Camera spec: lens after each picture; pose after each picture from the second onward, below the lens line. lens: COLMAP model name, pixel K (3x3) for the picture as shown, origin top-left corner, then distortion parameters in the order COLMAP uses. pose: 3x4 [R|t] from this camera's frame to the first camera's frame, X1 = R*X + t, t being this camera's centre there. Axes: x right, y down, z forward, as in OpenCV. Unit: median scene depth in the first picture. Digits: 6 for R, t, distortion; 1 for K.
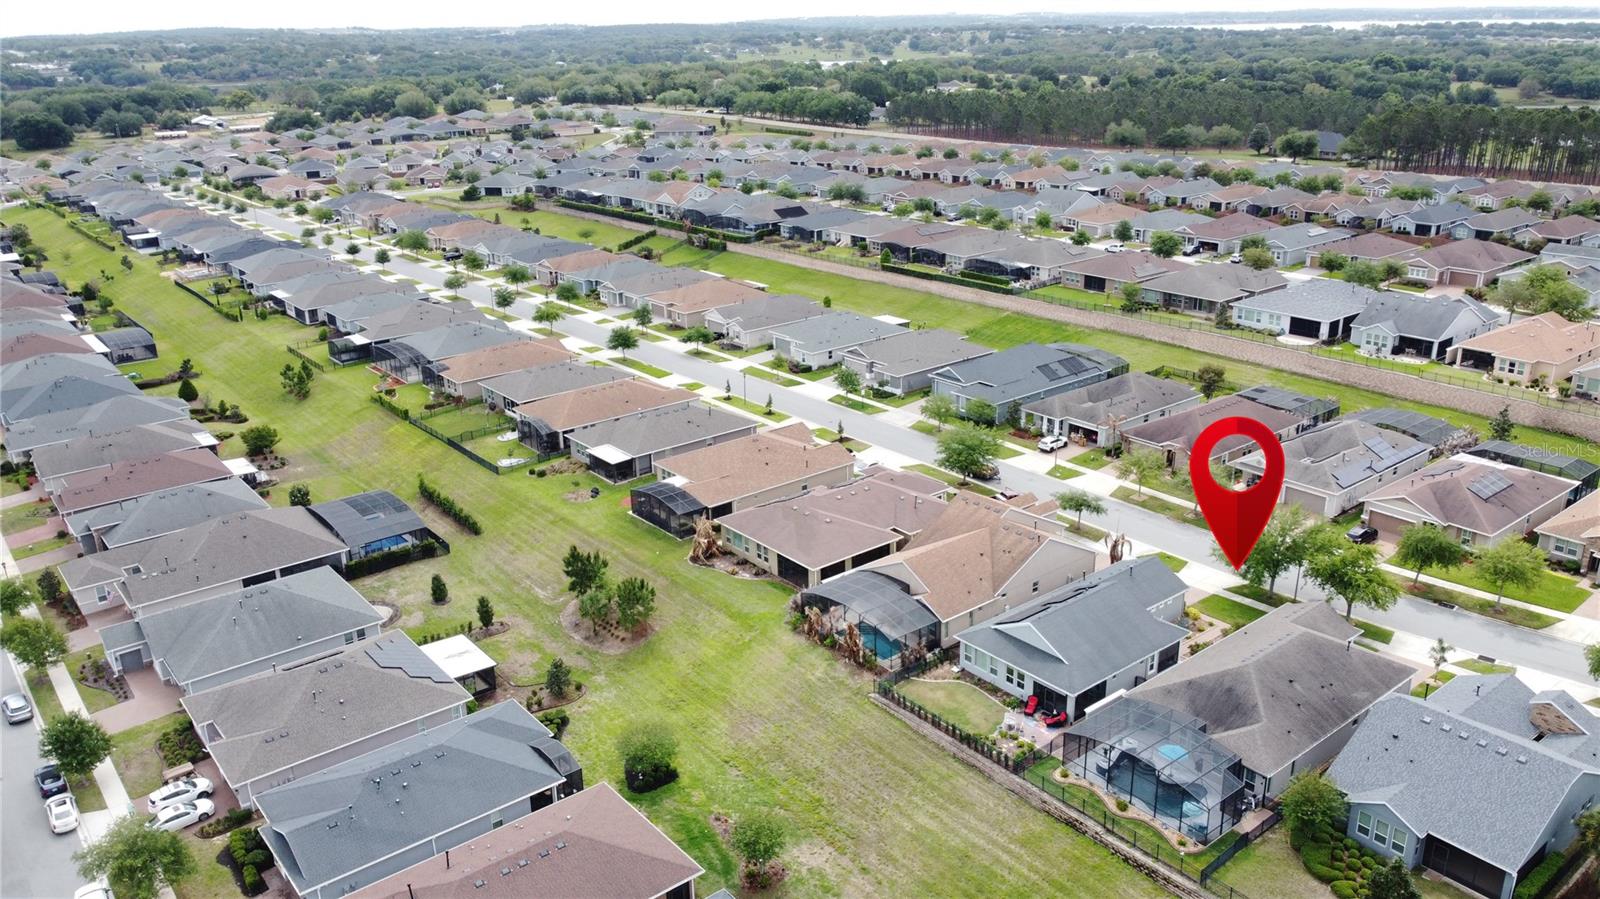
lens RADIAL K [[1204.4, 0, 803.6], [0, 1204.4, 461.2], [0, 0, 1]] dist [0.007399, -0.016879]
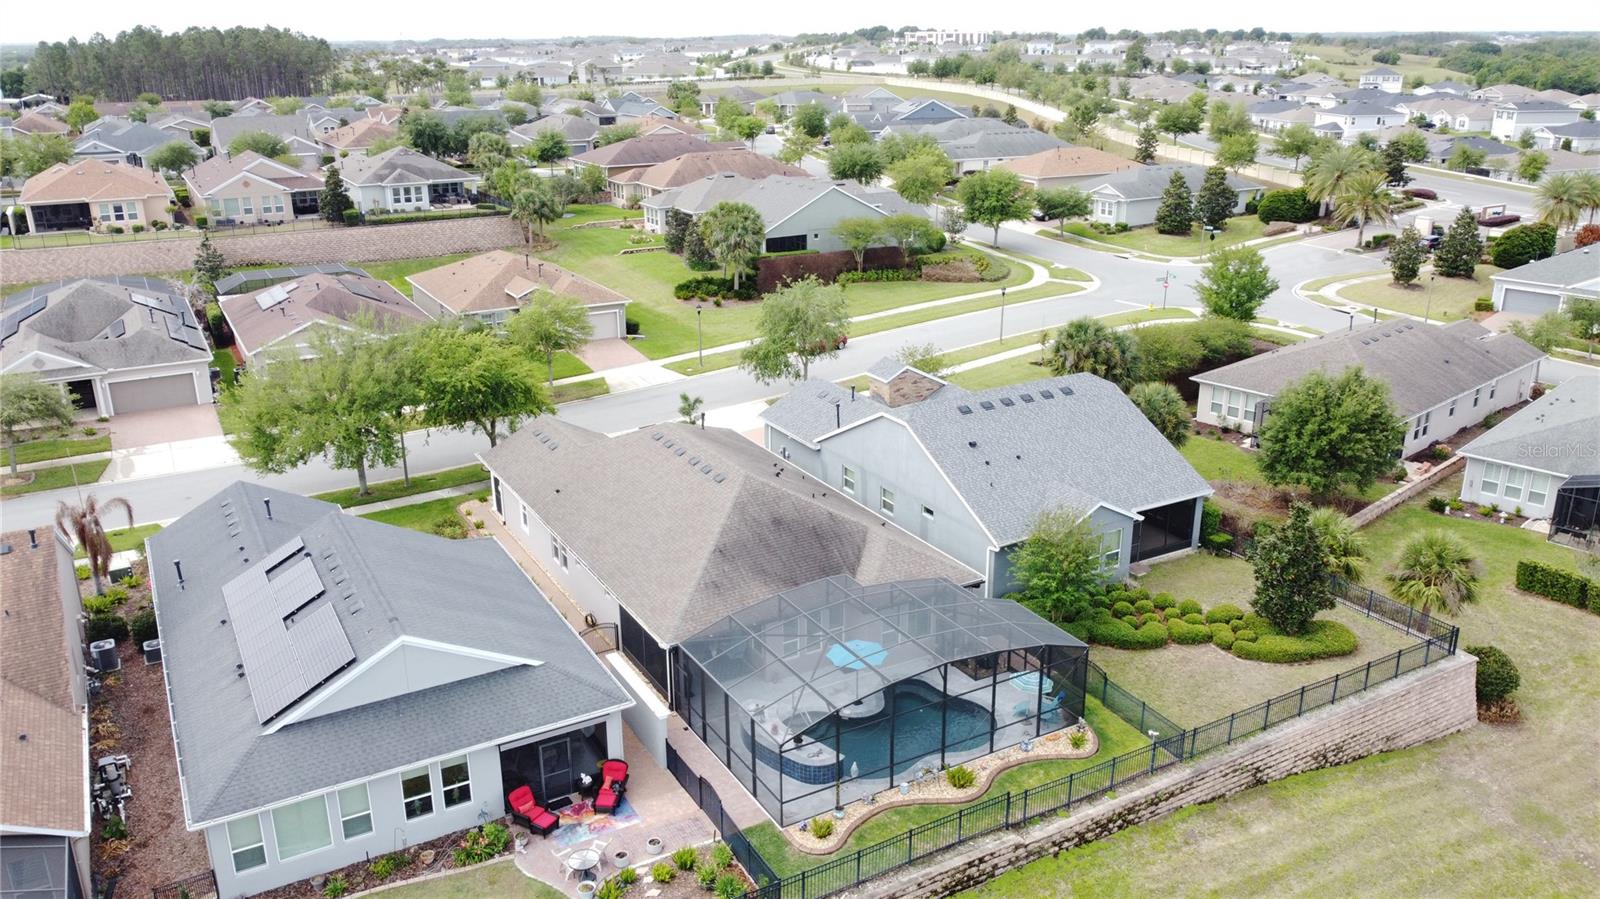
lens RADIAL K [[1204.4, 0, 799.4], [0, 1204.4, 454.0], [0, 0, 1]] dist [0.007399, -0.016879]
pose [[0.162937, -0.305880, 0.938024, -0.083143], [0.342930, 0.909011, 0.236851, 0.026958], [-0.925122, 0.283084, 0.253007, 0.546578]]
